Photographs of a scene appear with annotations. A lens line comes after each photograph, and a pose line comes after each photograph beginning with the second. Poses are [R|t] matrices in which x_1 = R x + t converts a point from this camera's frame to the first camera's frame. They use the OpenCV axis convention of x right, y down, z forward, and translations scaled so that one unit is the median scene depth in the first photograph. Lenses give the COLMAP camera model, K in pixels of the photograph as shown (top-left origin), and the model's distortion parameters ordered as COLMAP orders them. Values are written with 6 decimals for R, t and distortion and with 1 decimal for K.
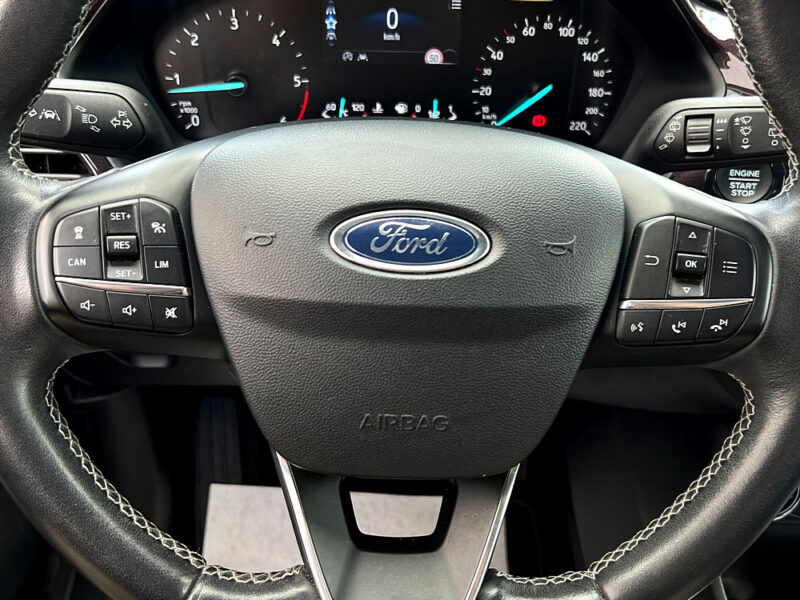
lens RADIAL K [[824.3, 0, 400.0], [0, 824.3, 300.0], [0, 0, 1]] dist [0.010665, -0.001521]
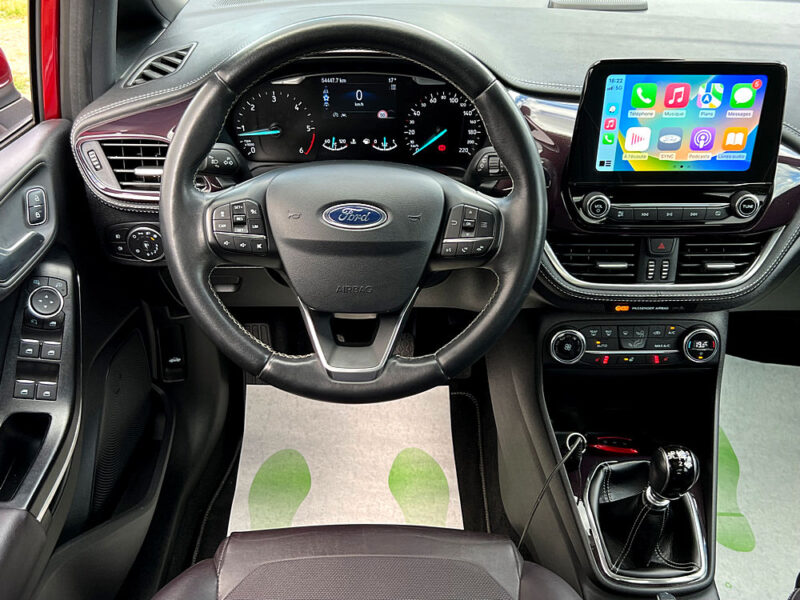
lens RADIAL K [[833.7, 0, 400.0], [0, 833.7, 300.0], [0, 0, 1]] dist [0.074340, -0.177837]
pose [[0.999765, -0.010647, -0.018877, 0.153323], [0.011248, 0.999423, 0.032045, 0.081930], [0.018525, -0.032250, 0.999308, -1.210260]]
